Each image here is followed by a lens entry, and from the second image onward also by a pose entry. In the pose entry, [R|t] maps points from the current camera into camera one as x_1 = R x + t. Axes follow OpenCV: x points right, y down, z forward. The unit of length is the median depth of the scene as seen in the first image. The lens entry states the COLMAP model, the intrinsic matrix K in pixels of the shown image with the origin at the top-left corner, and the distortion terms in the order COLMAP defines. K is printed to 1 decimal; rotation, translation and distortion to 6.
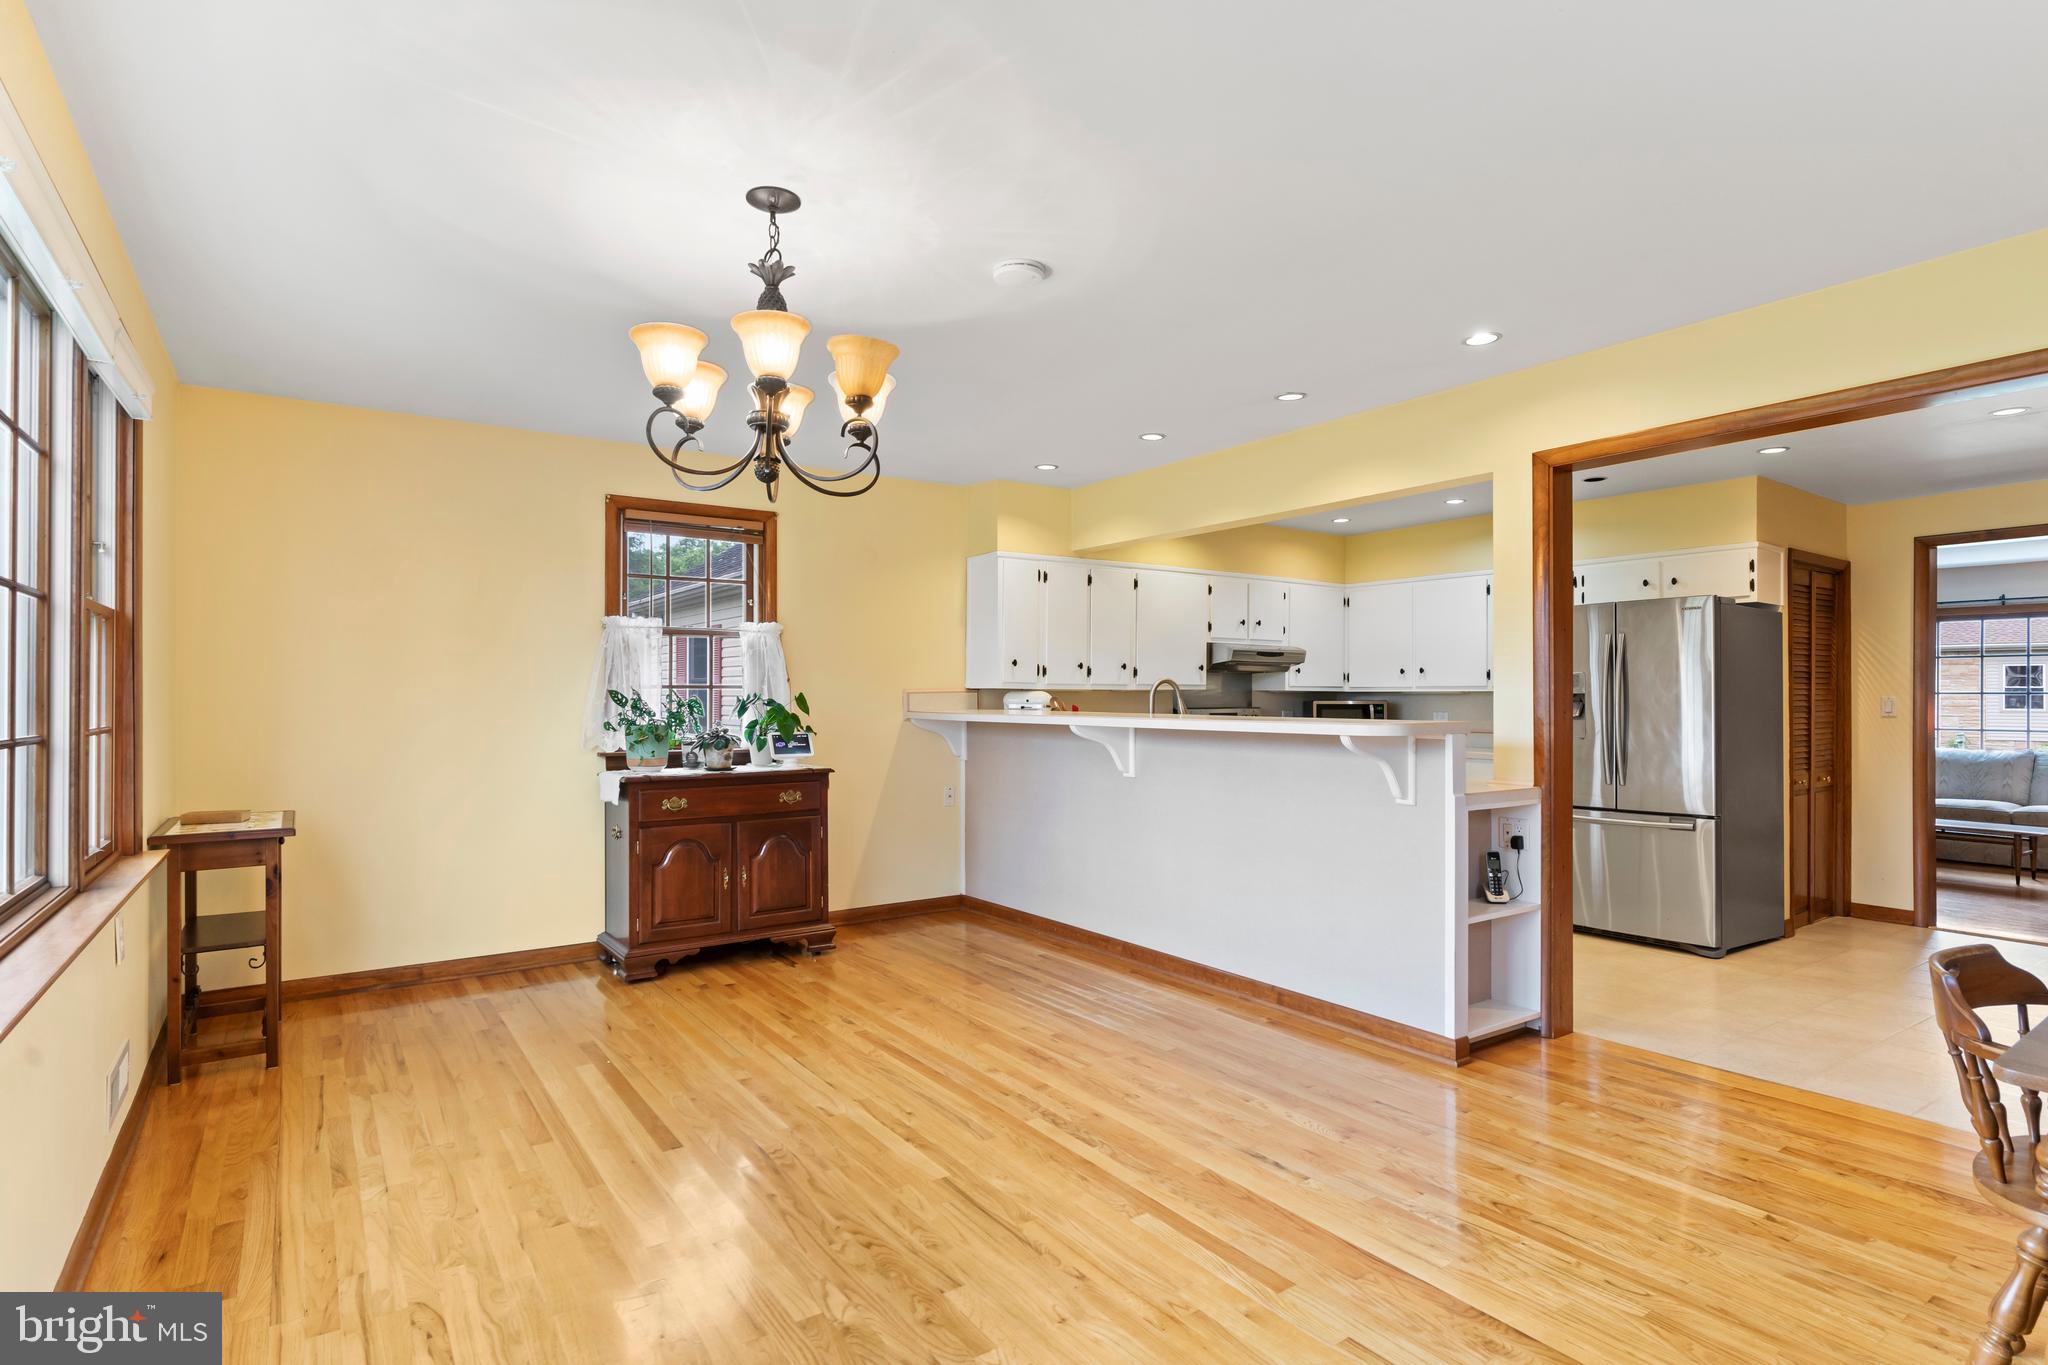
lens RADIAL K [[1049.7, 0, 1014.8], [0, 1049.7, 686.4], [0, 0, 1]] dist [-0.009809, 0.003543]
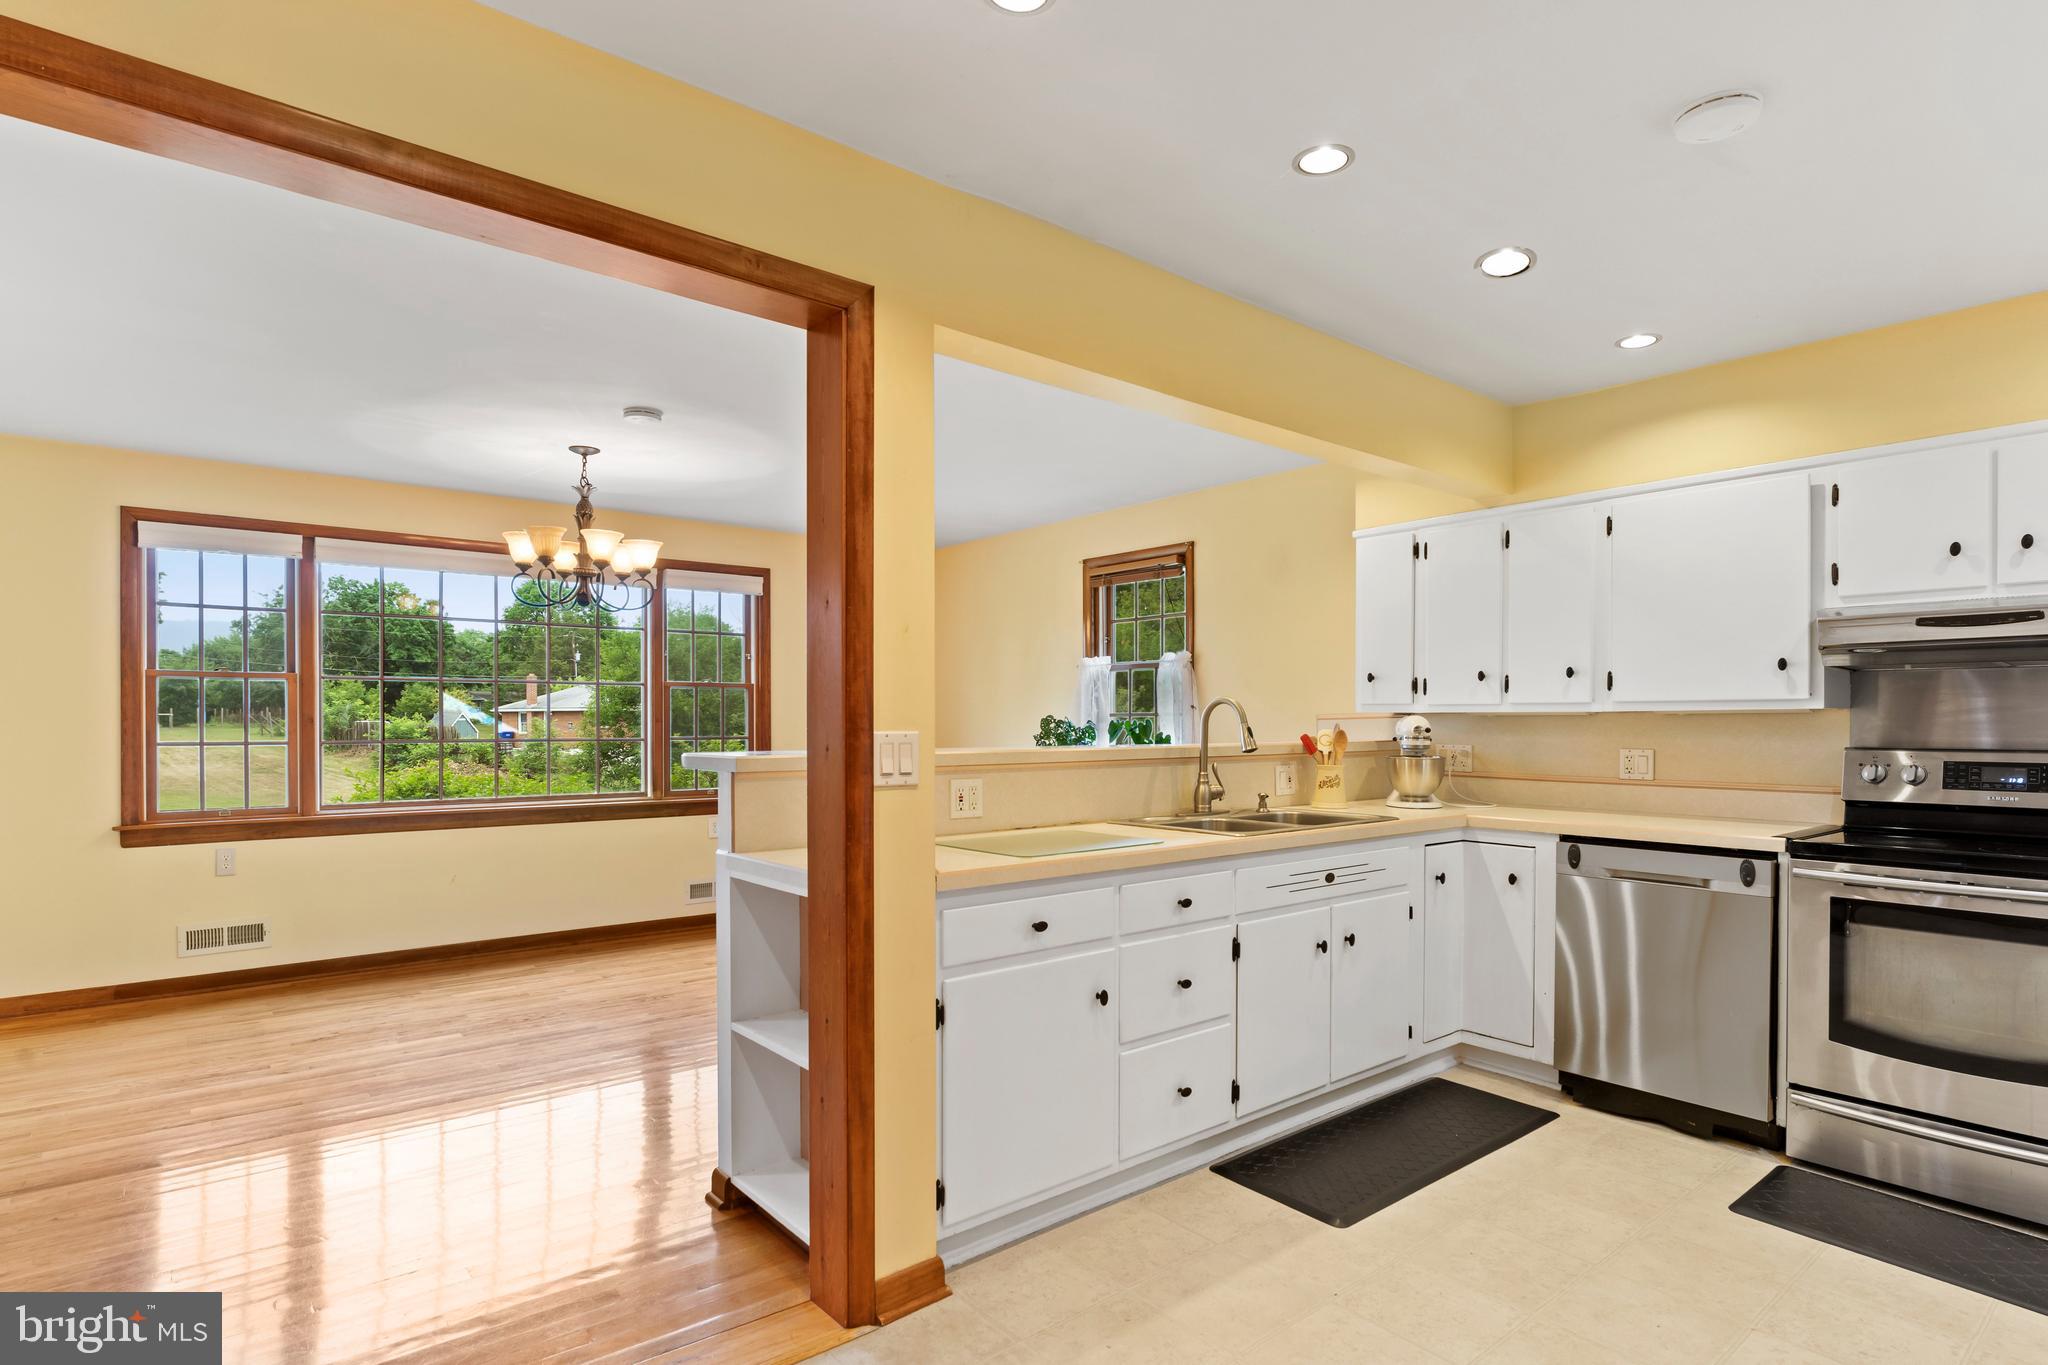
lens RADIAL K [[1049.7, 0, 1036.5], [0, 1049.7, 732.2], [0, 0, 1]] dist [-0.009809, 0.003543]
pose [[0.083590, 0.008747, -0.996462, 0.733691], [0.011617, 0.999885, 0.009752, 0.005538], [0.996433, -0.012391, 0.083478, 0.717660]]
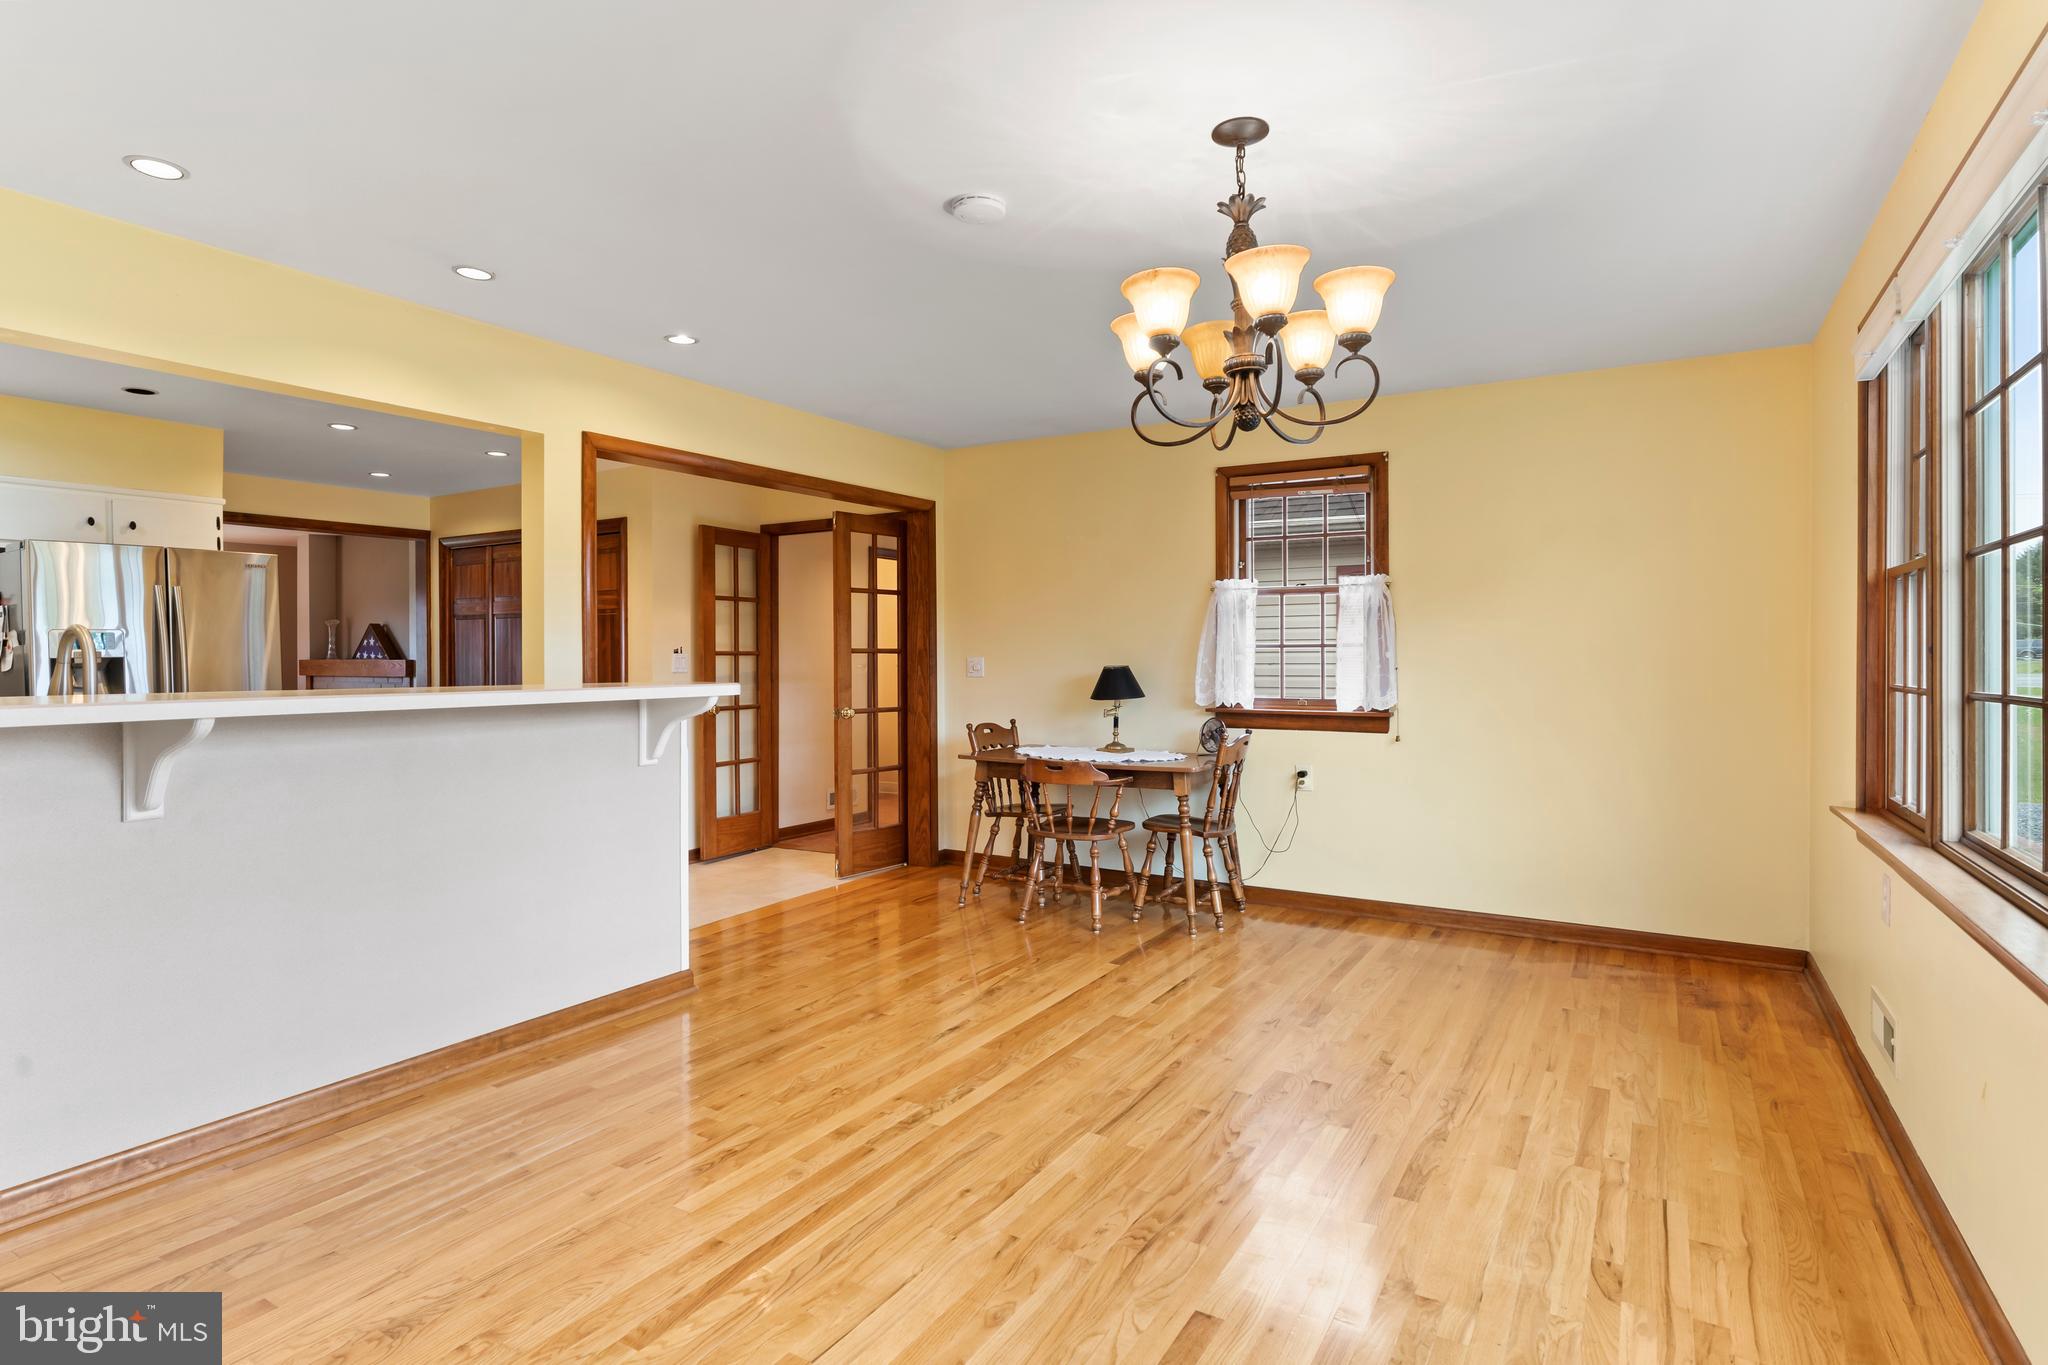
lens RADIAL K [[1049.7, 0, 1016.9], [0, 1049.7, 674.6], [0, 0, 1]] dist [-0.009809, 0.003543]
pose [[-0.416032, -0.012728, 0.909261, -0.443035], [-0.008178, 0.999914, 0.010255, 0.006500], [-0.909313, -0.003170, -0.416100, 0.695222]]
